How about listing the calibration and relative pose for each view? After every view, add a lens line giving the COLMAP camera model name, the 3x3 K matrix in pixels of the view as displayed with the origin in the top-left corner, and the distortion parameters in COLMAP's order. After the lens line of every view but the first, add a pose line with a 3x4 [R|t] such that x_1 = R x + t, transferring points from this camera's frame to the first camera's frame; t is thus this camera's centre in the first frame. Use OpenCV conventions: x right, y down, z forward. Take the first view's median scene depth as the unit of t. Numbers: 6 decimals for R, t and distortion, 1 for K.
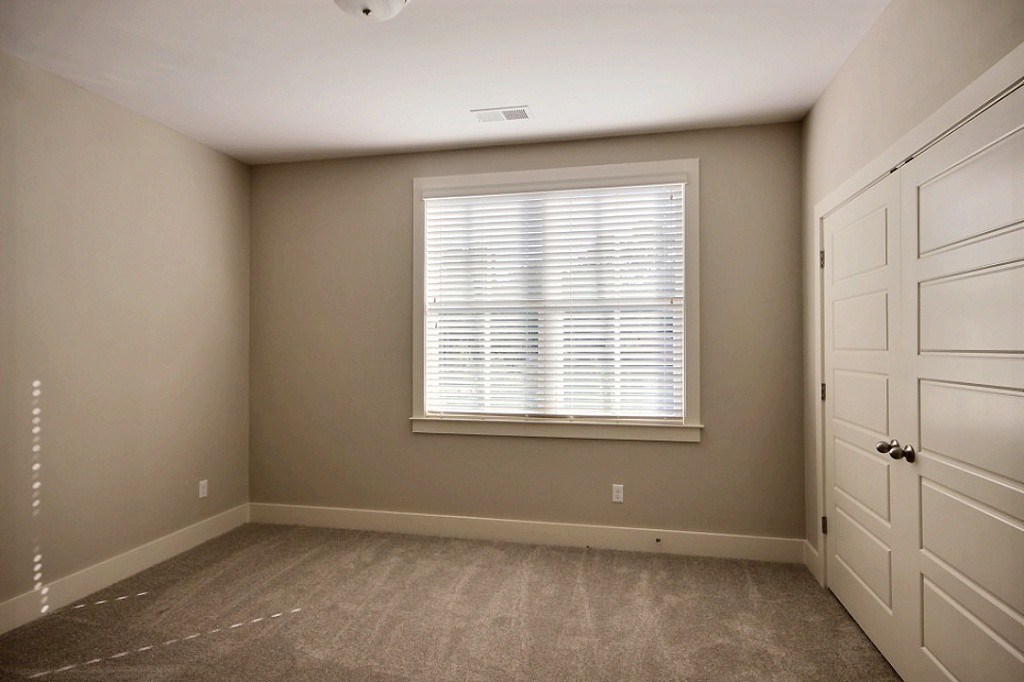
lens RADIAL K [[491.0, 0, 536.8], [0, 491.0, 345.4], [0, 0, 1]] dist [0.036740, 0.000277]
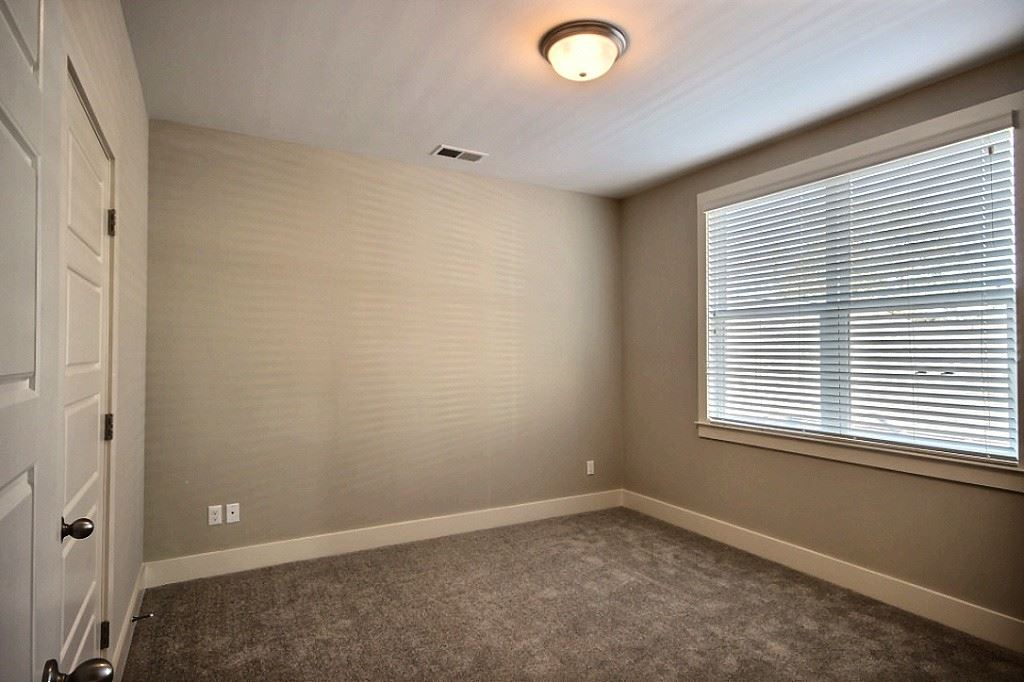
lens RADIAL K [[608.9, 0, 518.3], [0, 608.9, 341.1], [0, 0, 1]] dist [0.027164, 0.000932]
pose [[0.619294, -0.008945, -0.785108, 0.531995], [-0.007257, 0.999827, -0.017116, 0.000422], [0.785126, 0.016297, 0.619122, -0.103262]]
